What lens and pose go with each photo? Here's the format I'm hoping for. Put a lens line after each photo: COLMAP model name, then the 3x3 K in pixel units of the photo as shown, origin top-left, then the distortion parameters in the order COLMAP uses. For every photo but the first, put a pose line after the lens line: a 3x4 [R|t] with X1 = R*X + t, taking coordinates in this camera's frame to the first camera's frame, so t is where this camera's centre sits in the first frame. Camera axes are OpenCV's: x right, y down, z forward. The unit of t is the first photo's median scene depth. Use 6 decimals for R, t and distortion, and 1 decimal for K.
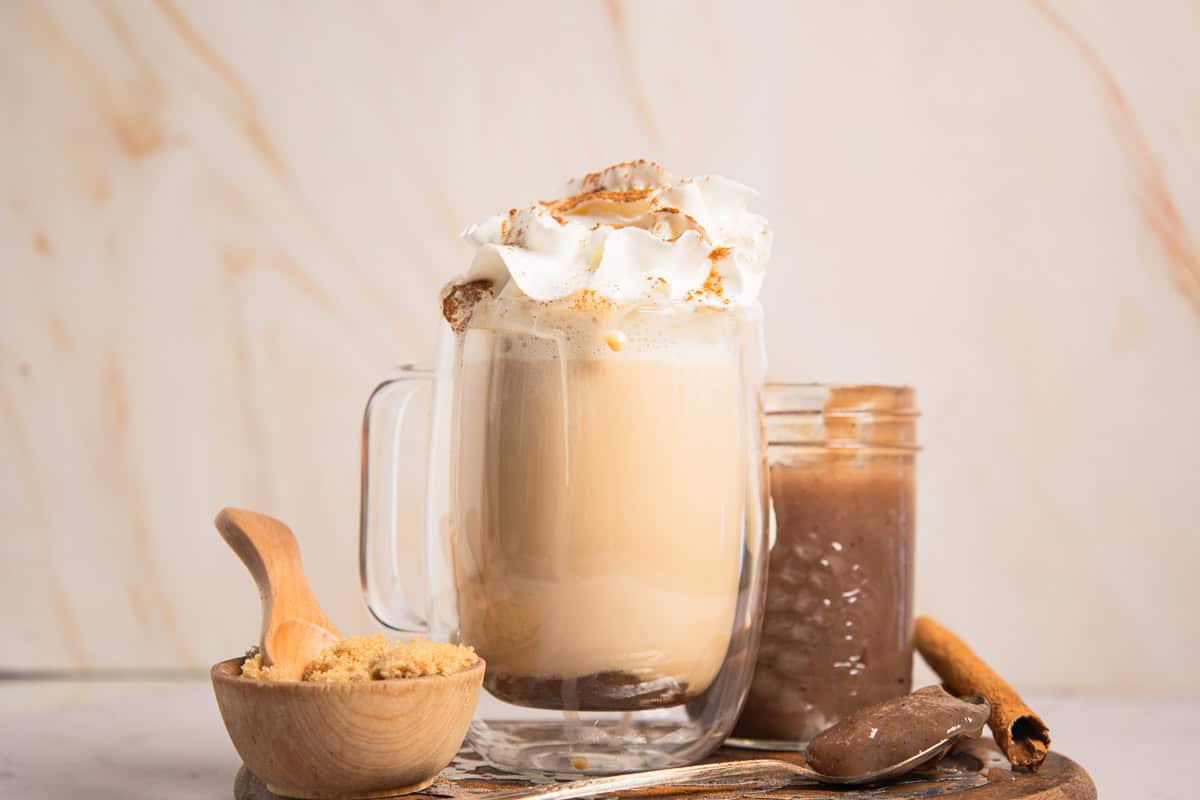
lens RADIAL K [[2340.4, 0, 604.6], [0, 2340.4, 397.4], [0, 0, 1]] dist [0.061724, 0.000000]
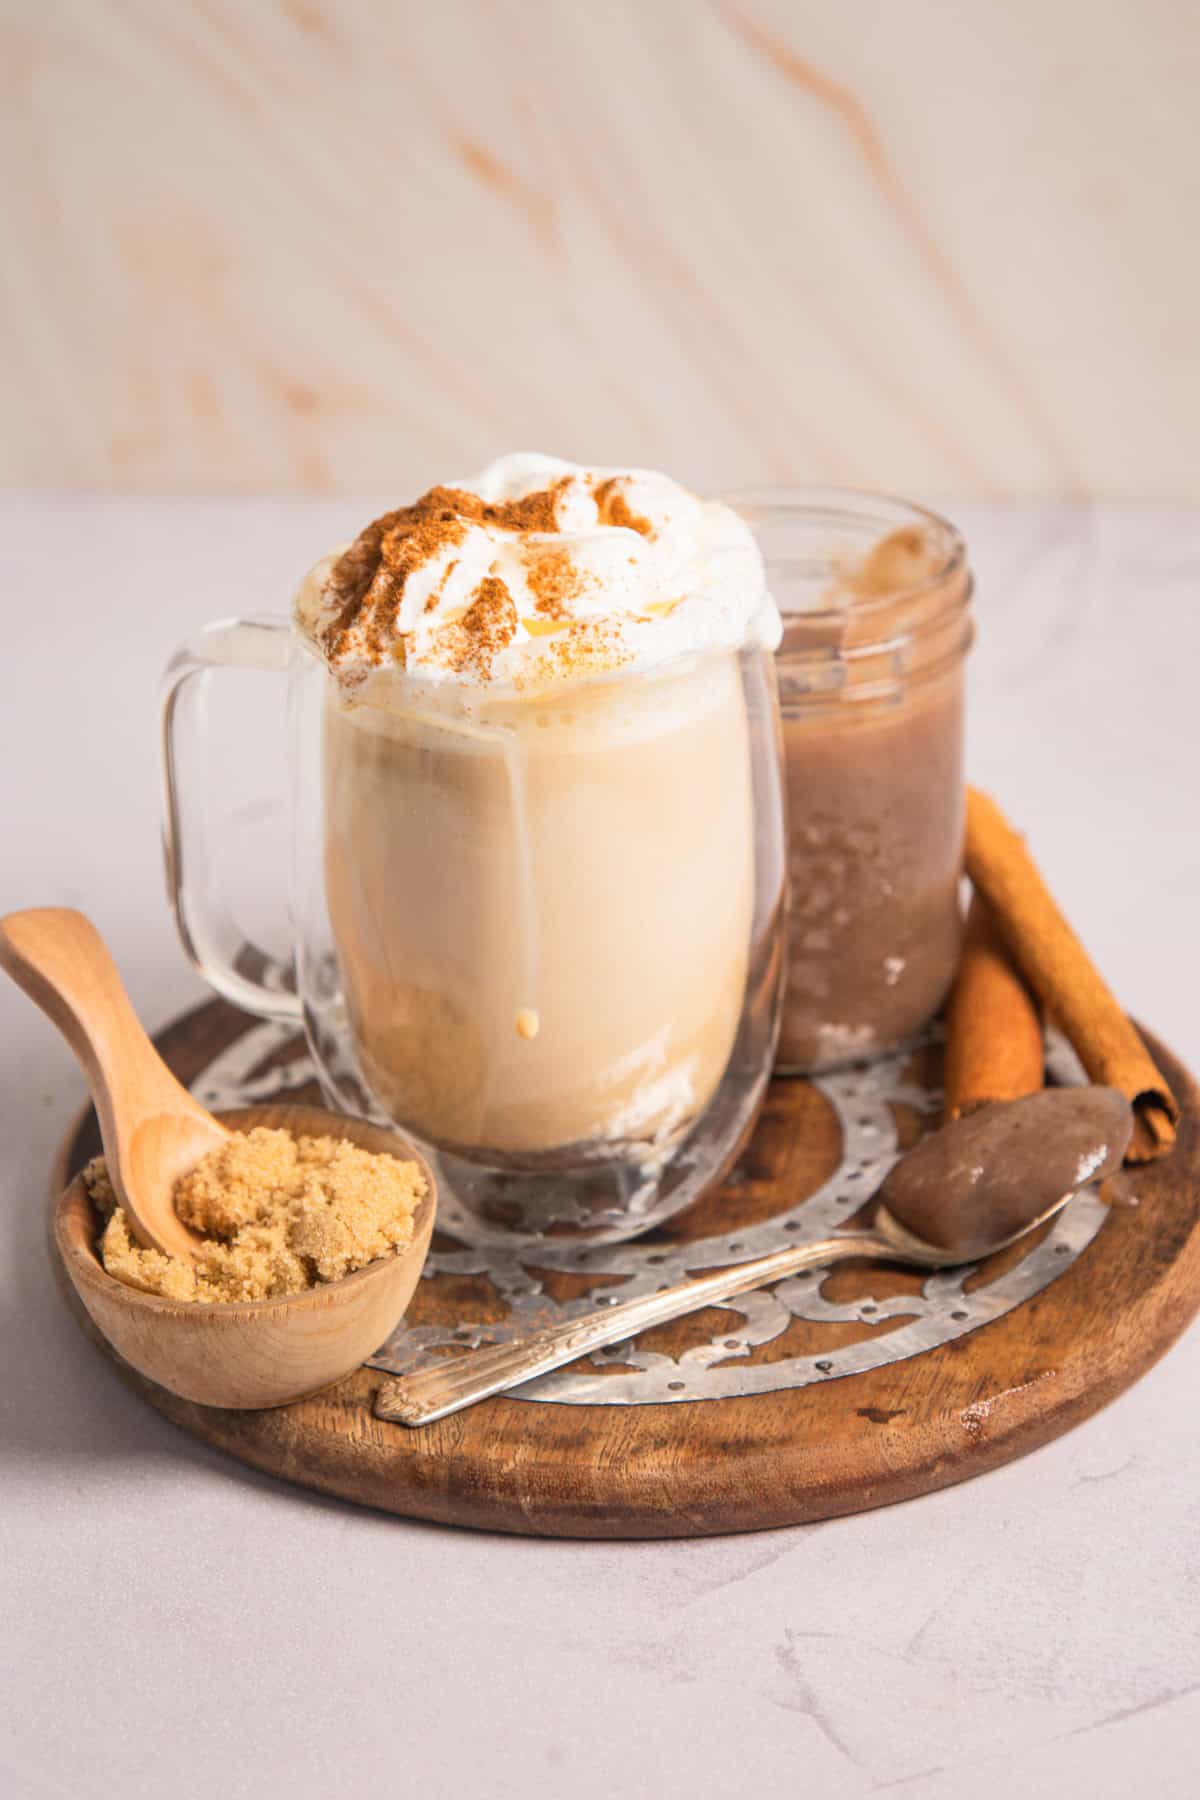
lens RADIAL K [[4390.0, 0, 594.3], [0, 4390.0, 896.4], [0, 0, 1]] dist [0.254009, 0.000000]
pose [[0.987917, -0.097265, 0.120665, -0.152942], [0.029562, 0.882519, 0.469347, -0.581422], [-0.152140, -0.460108, 0.874731, -0.147704]]
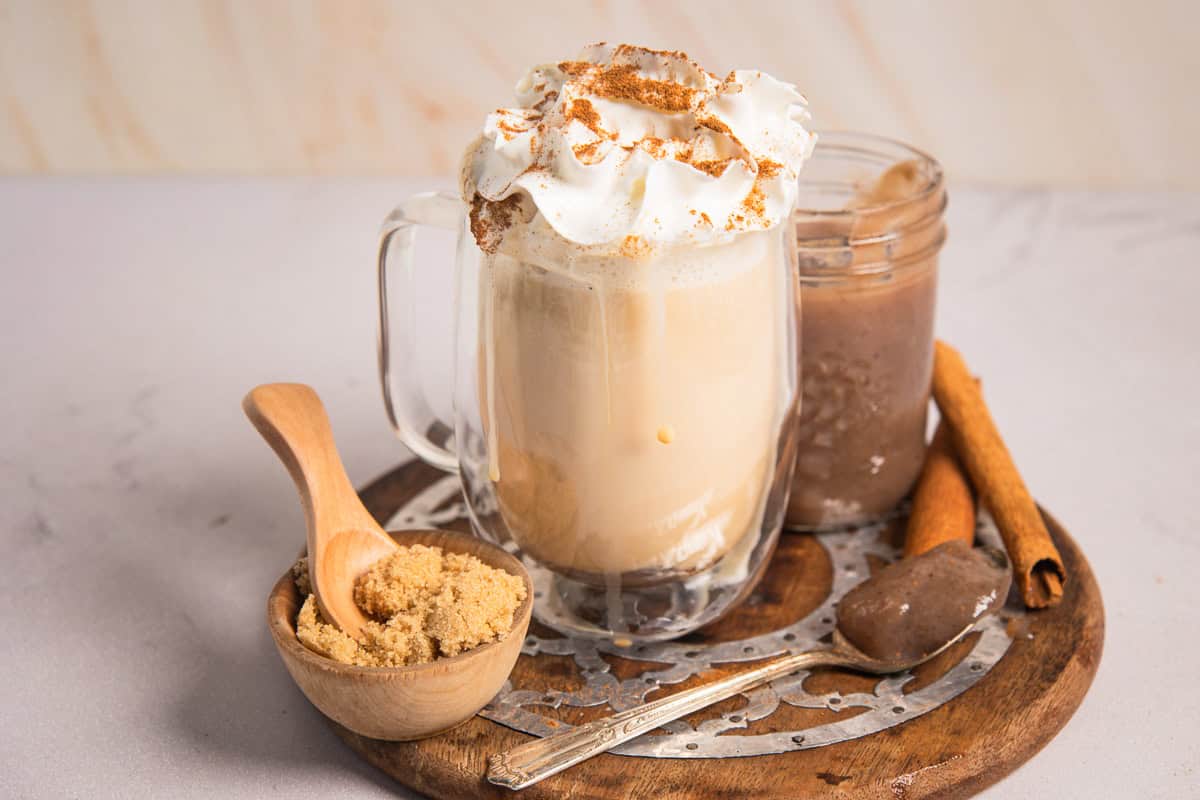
lens RADIAL K [[2371.1, 0, 600.8], [0, 2371.1, 400.7], [0, 0, 1]] dist [0.073509, 0.000000]
pose [[0.998587, -0.035802, 0.039273, -0.057500], [0.013710, 0.887551, 0.460505, -0.427313], [-0.051344, -0.459316, 0.886788, 0.109865]]
